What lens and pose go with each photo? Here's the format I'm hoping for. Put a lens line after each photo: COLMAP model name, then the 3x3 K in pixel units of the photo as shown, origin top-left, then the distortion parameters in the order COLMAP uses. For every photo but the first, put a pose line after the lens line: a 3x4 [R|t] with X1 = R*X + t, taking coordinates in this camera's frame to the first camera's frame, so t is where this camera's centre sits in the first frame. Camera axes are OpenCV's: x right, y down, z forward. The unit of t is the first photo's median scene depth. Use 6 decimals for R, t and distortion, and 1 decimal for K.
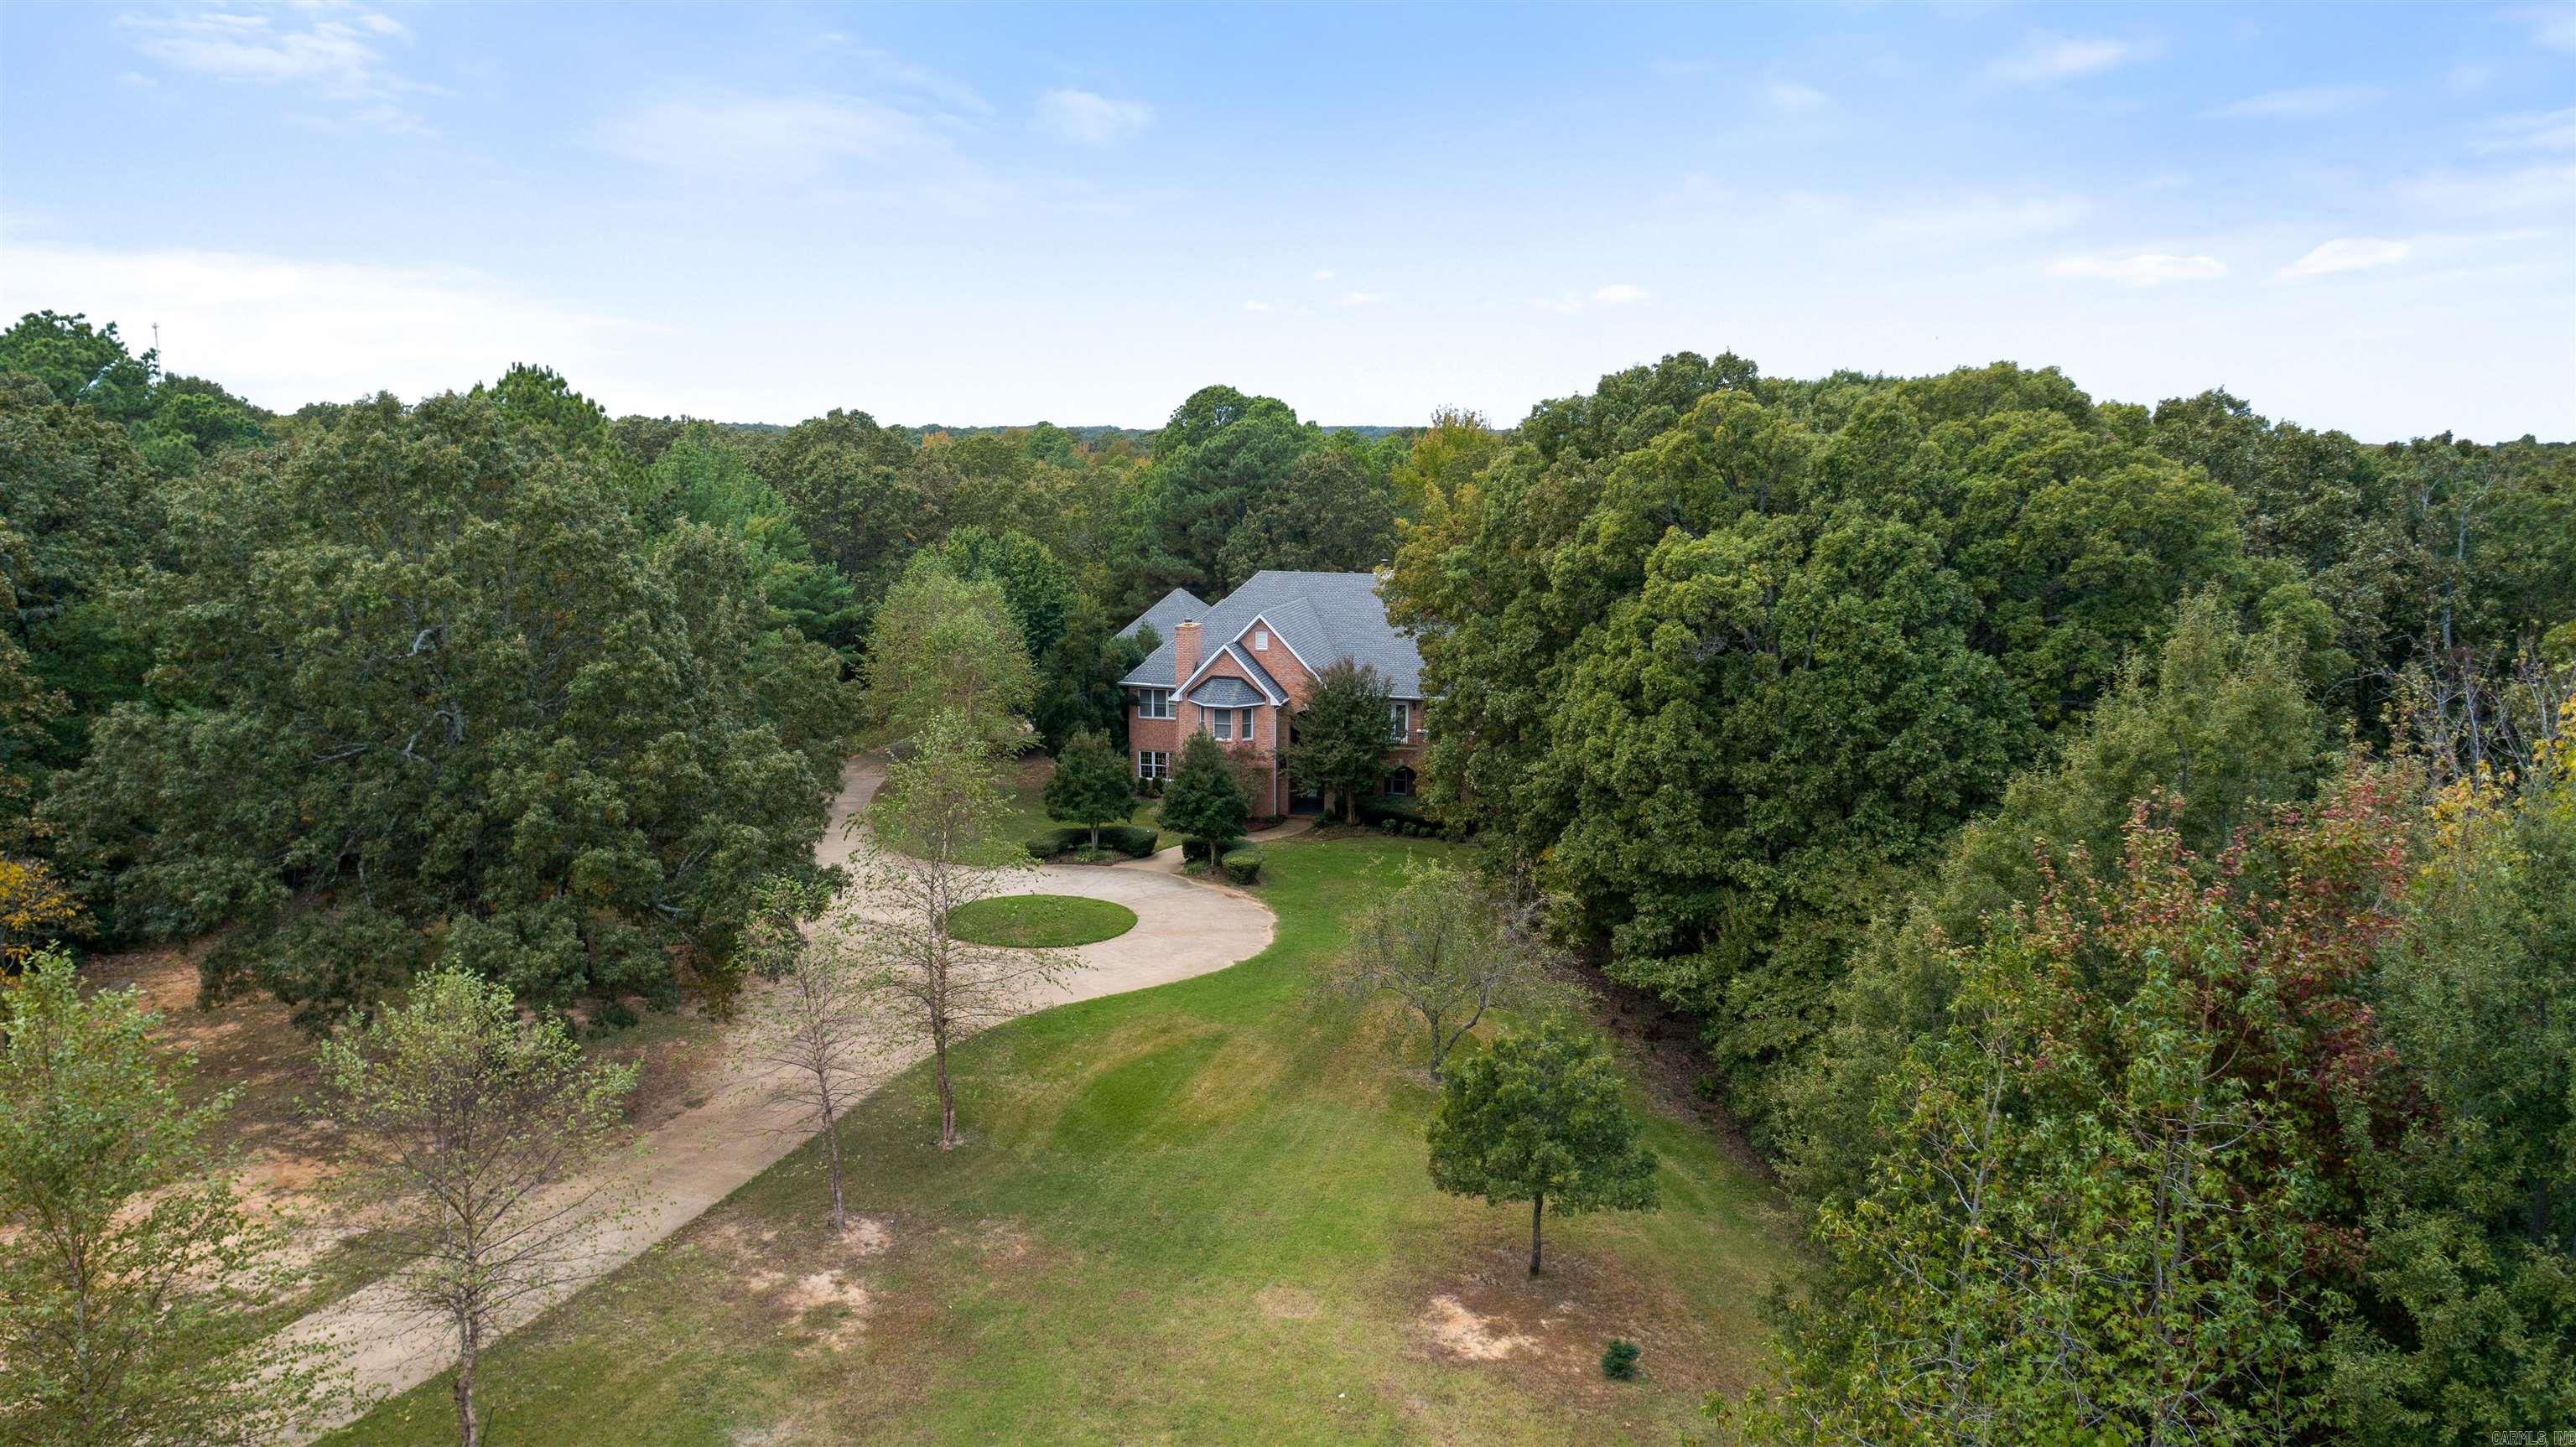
lens RADIAL K [[1763.0, 0, 1288.0], [0, 1763.0, 723.5], [0, 0, 1]] dist [-0.028785, 0.000143]
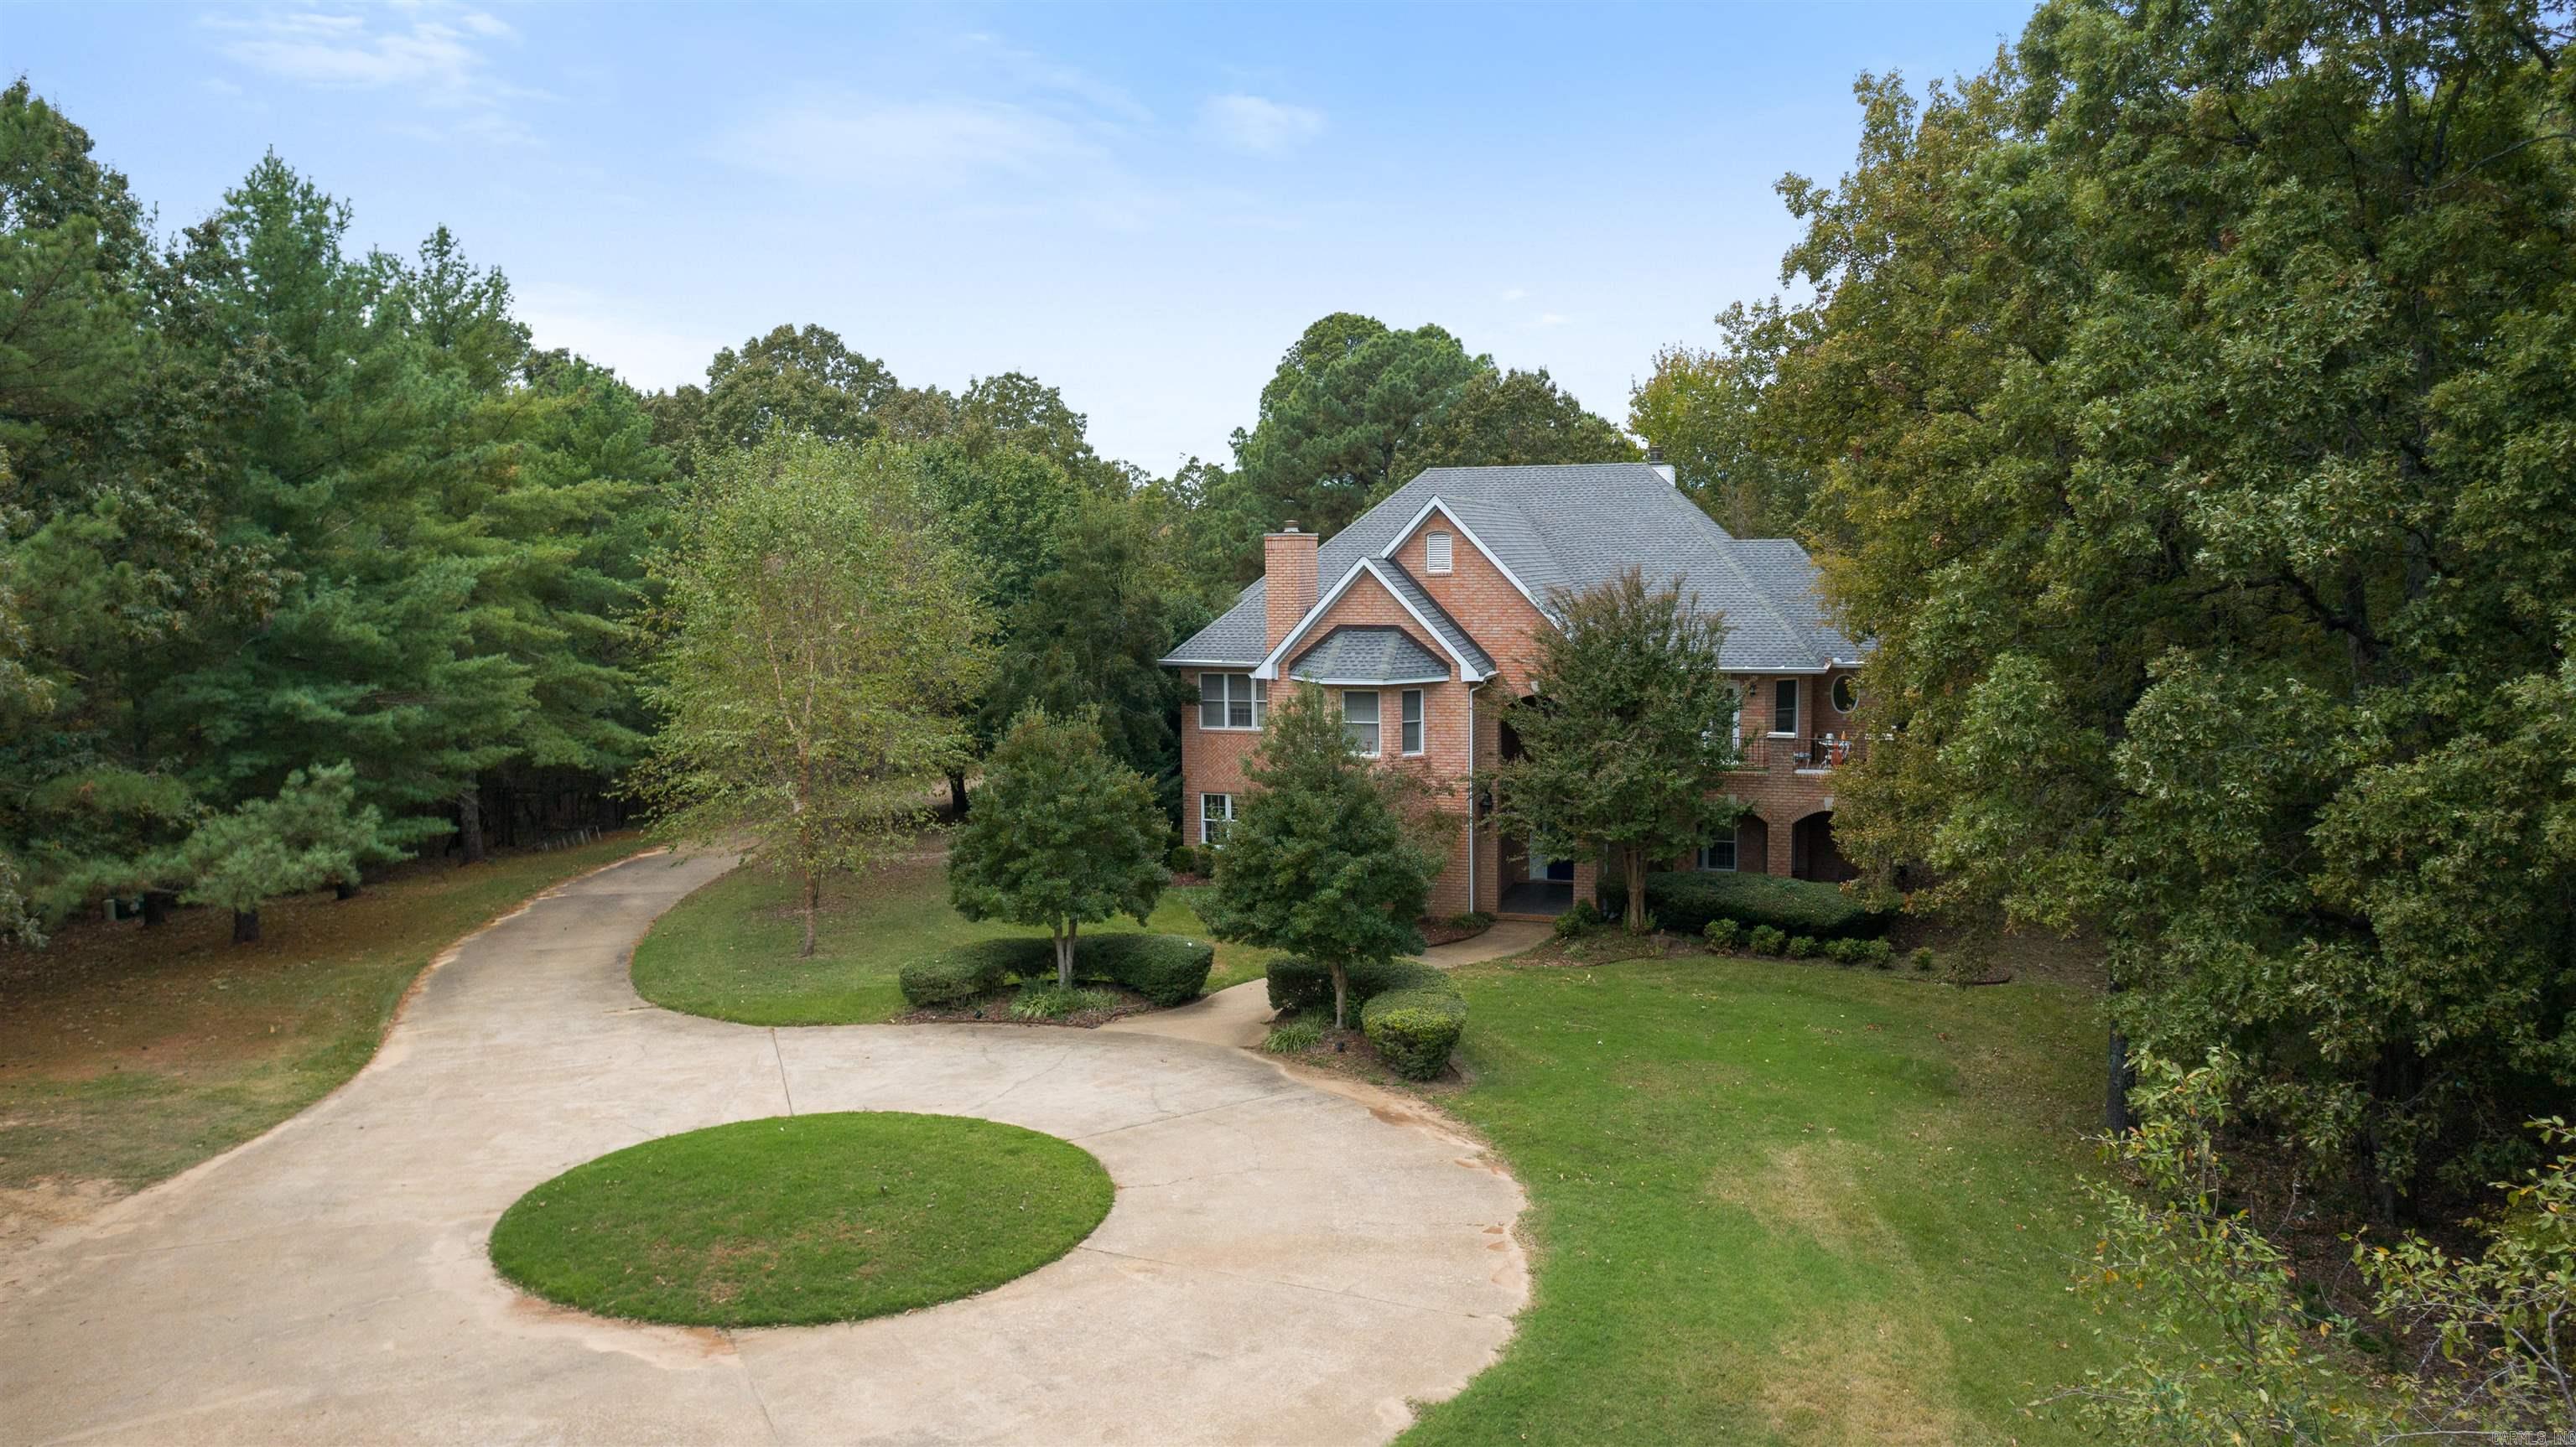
lens RADIAL K [[1763.0, 0, 1288.0], [0, 1763.0, 723.5], [0, 0, 1]] dist [-0.028785, 0.000143]
pose [[0.996995, -0.009966, -0.076816, -0.020290], [0.004474, 0.997442, -0.071337, 0.035219], [0.077331, 0.070779, 0.994490, 0.527281]]
